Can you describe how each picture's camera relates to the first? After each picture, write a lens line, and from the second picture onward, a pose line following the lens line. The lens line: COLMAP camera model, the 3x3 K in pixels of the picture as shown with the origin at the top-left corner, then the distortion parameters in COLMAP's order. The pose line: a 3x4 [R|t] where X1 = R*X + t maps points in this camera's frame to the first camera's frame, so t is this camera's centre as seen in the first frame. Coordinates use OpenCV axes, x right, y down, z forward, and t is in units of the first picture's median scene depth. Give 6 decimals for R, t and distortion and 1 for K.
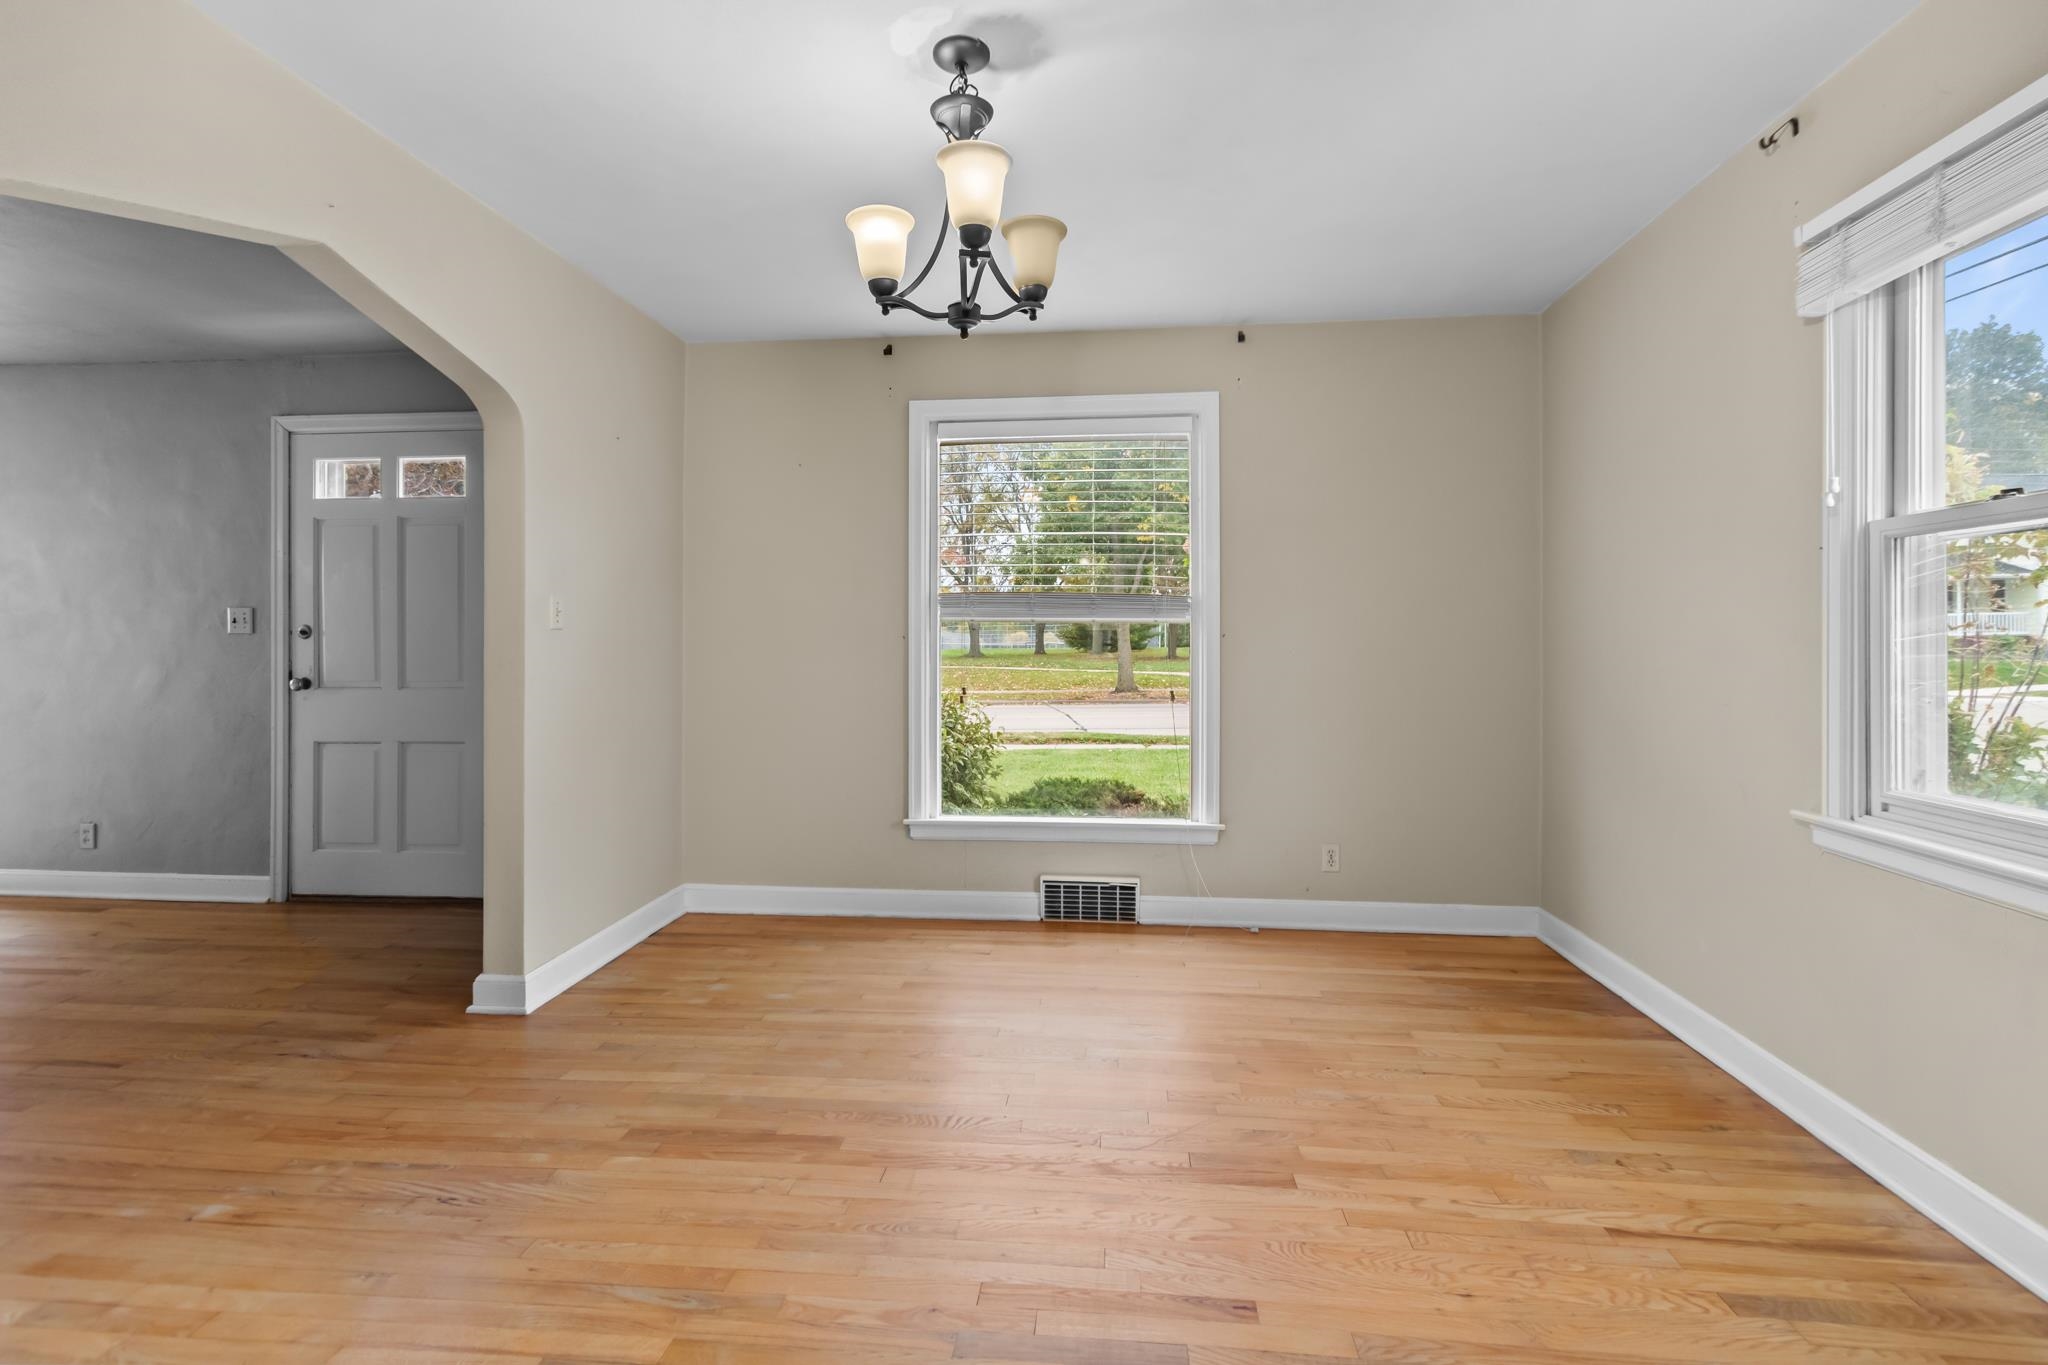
lens RADIAL K [[960.2, 0, 1012.4], [0, 960.2, 636.0], [0, 0, 1]] dist [0.008954, -0.000027]
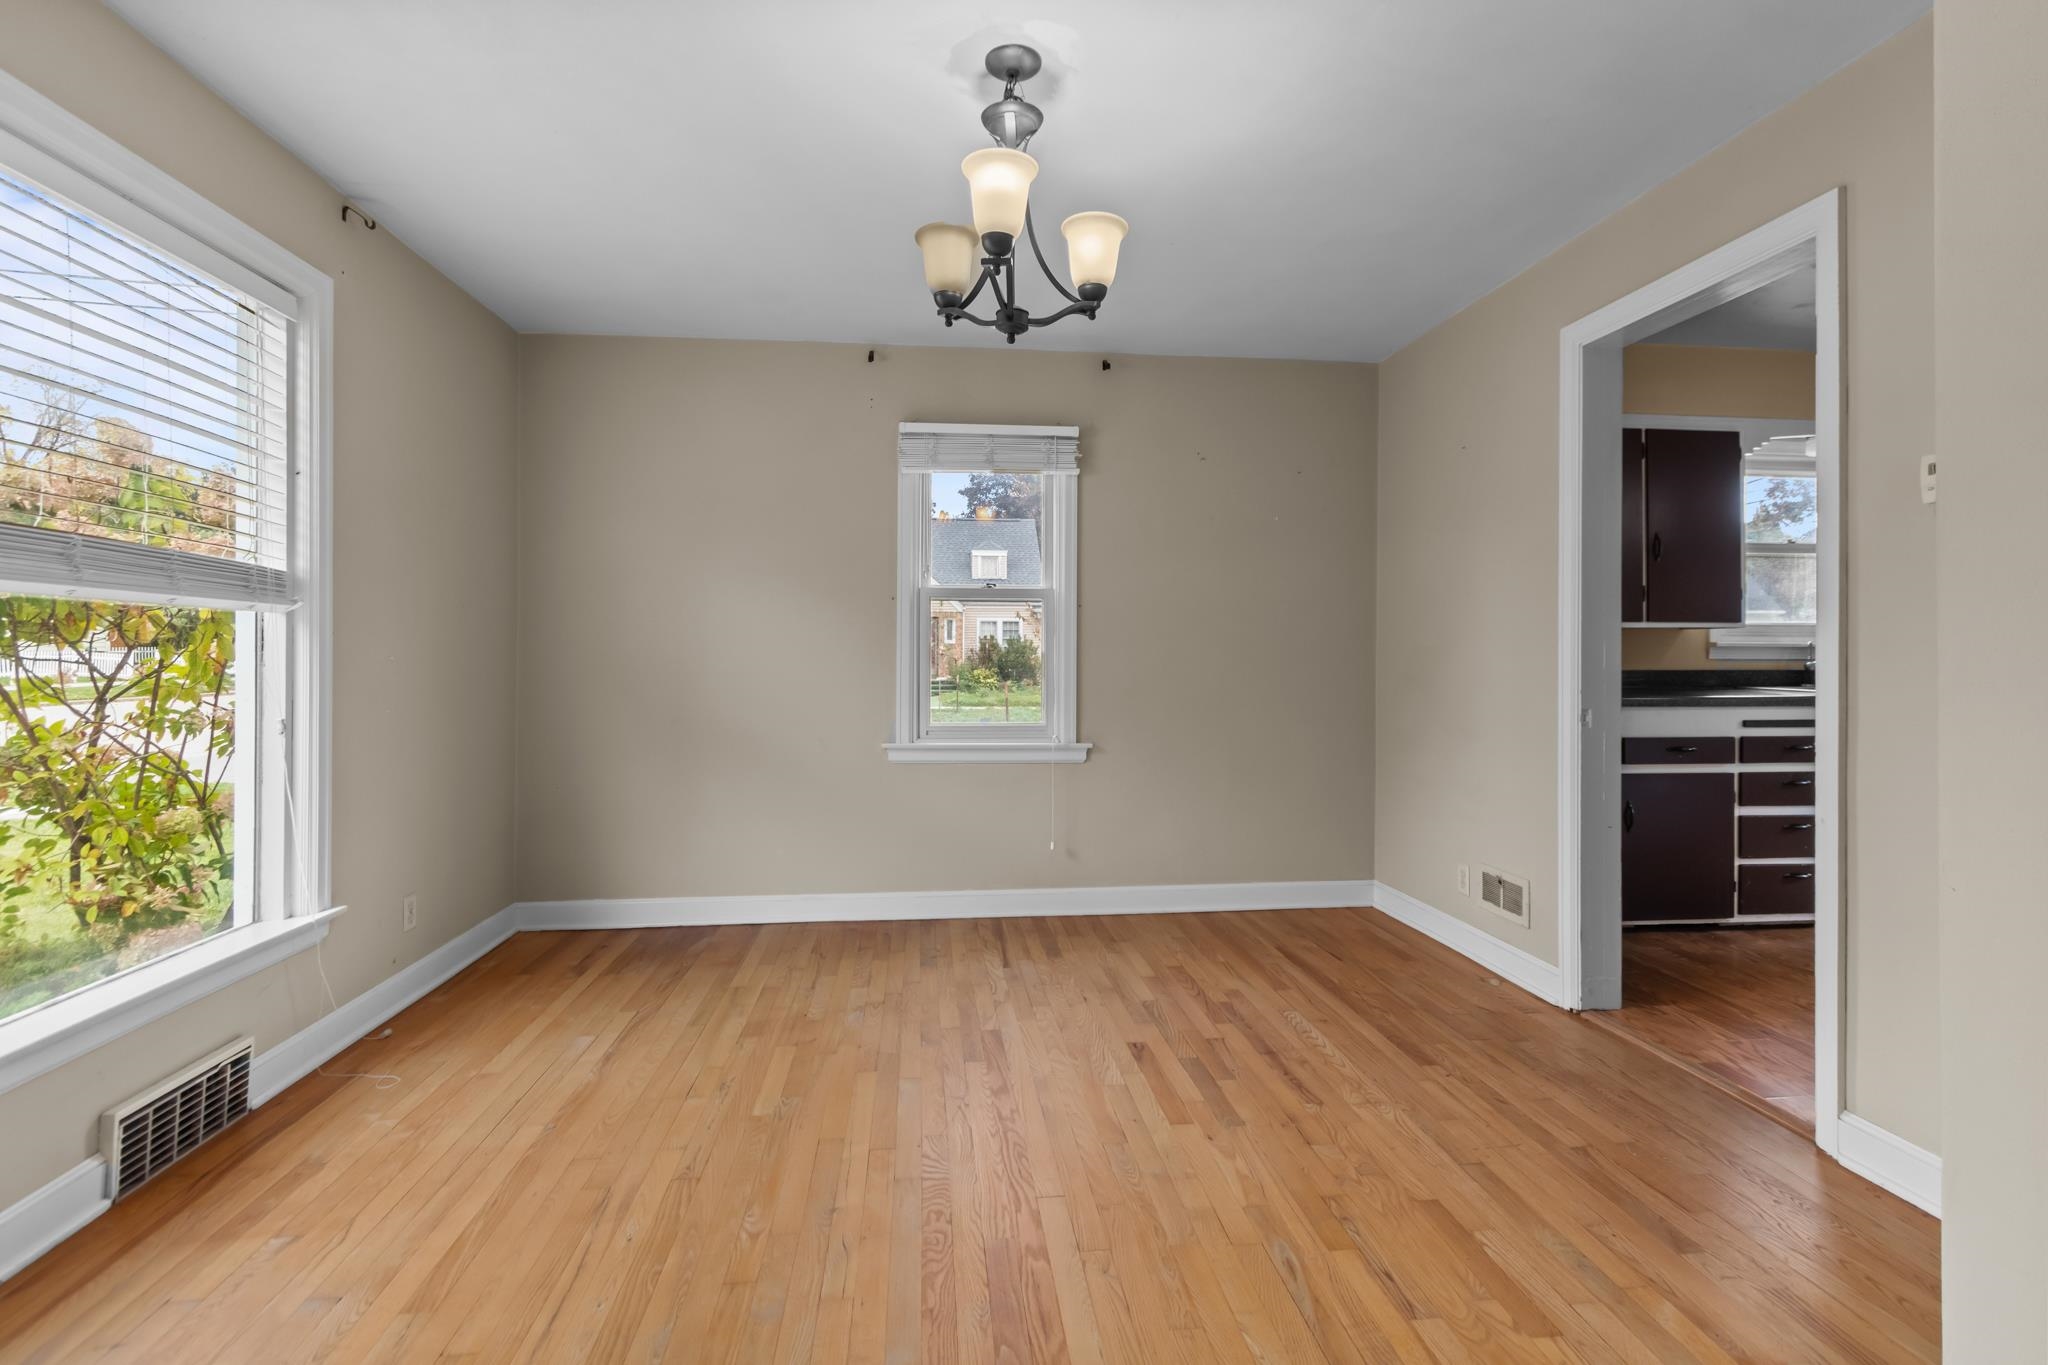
lens RADIAL K [[960.2, 0, 1018.4], [0, 960.2, 666.4], [0, 0, 1]] dist [0.008954, -0.000027]
pose [[-0.220353, -0.004233, 0.975411, -0.988368], [-0.002289, 0.999990, 0.003822, 0.030805], [-0.975418, -0.001391, -0.220360, 1.168867]]
